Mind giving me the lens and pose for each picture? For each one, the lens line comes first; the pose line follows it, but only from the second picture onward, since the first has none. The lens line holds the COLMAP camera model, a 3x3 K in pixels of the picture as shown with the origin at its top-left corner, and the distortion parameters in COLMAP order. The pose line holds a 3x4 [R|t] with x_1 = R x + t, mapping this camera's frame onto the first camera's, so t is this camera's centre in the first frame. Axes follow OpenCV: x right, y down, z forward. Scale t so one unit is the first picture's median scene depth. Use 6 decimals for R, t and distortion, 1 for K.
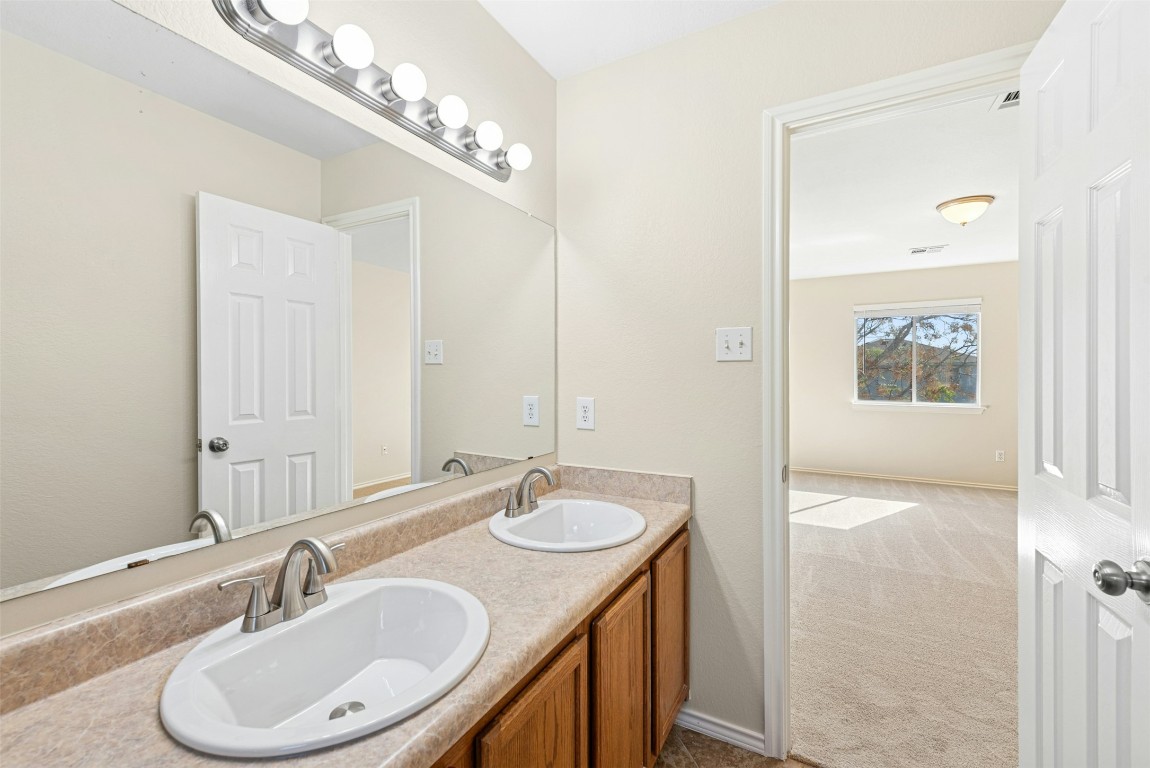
lens RADIAL K [[466.6, 0, 579.1], [0, 466.6, 377.3], [0, 0, 1]] dist [0.012244, -0.005171]
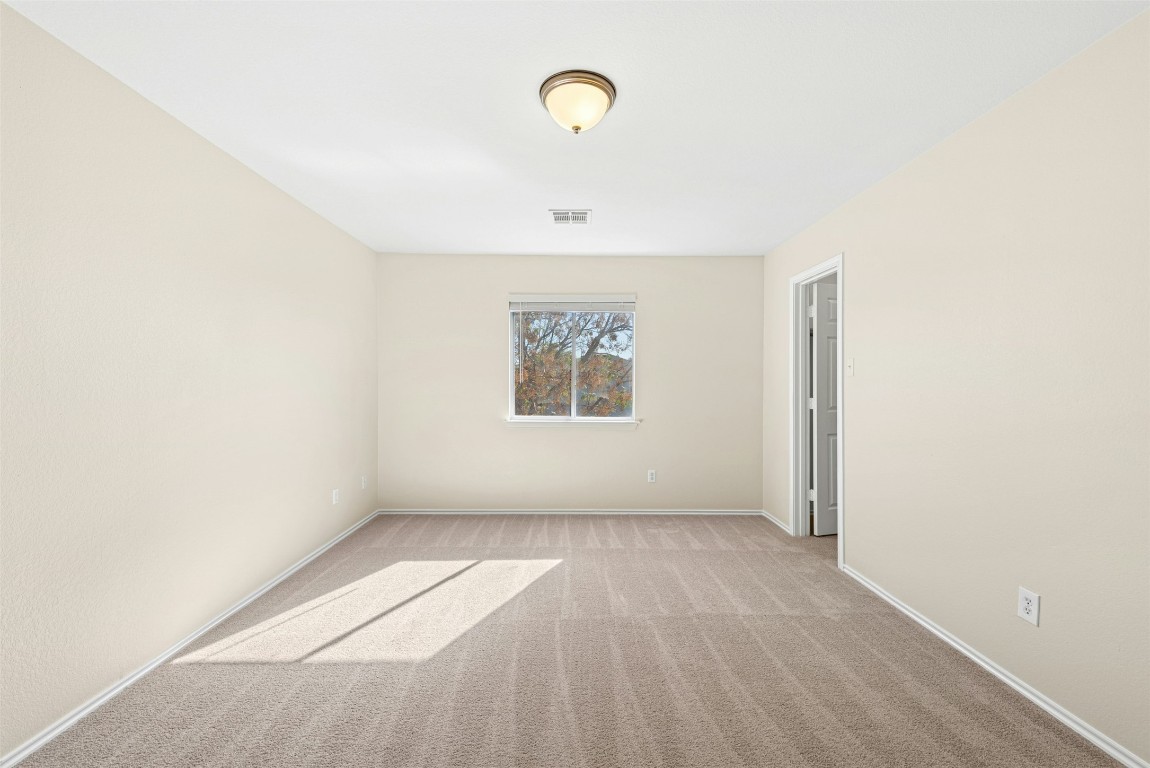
lens RADIAL K [[466.6, 0, 575.0], [0, 466.6, 384.0], [0, 0, 1]] dist [0.021772, -0.009143]
pose [[0.867618, 0.004464, 0.497211, 0.319956], [-0.002023, 0.999983, -0.005447, 0.000244], [-0.497227, 0.003720, 0.867612, 0.296944]]
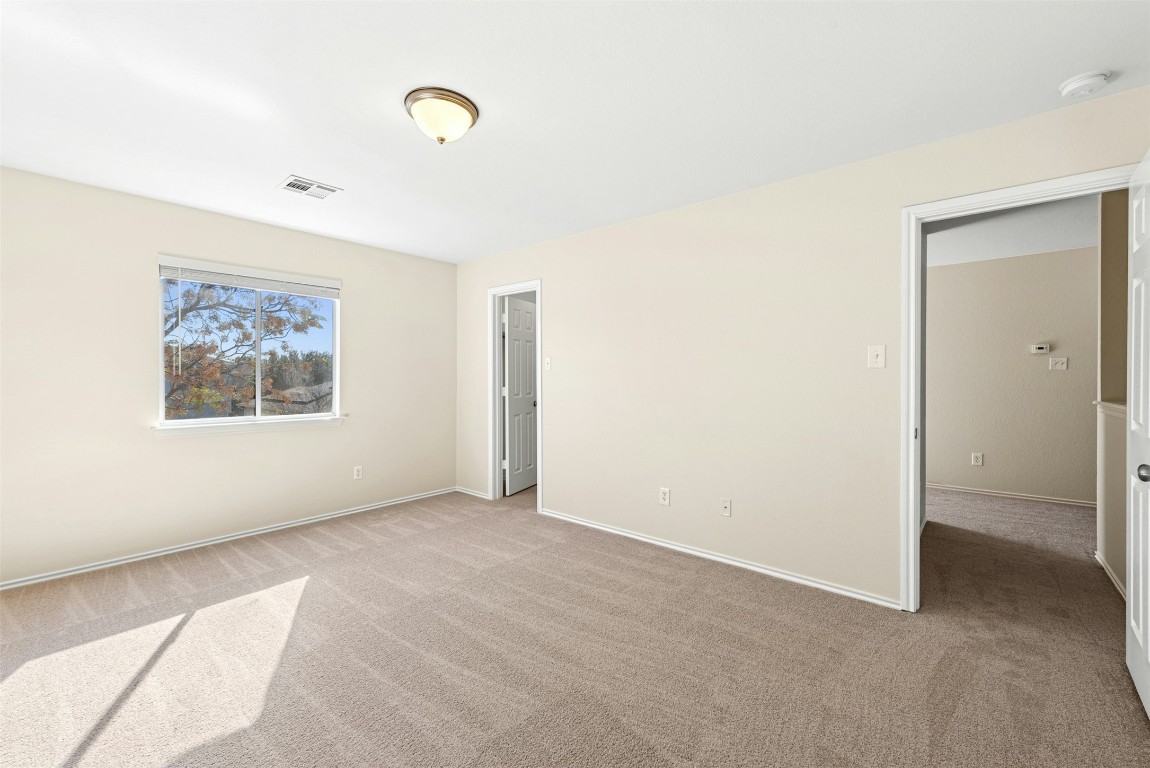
lens RADIAL K [[466.6, 0, 579.1], [0, 466.6, 377.3], [0, 0, 1]] dist [0.012244, -0.005171]
pose [[0.197697, -0.000584, 0.980263, 0.141644], [0.007030, 0.999975, -0.000822, -0.000226], [-0.980238, 0.007054, 0.197696, 0.420699]]
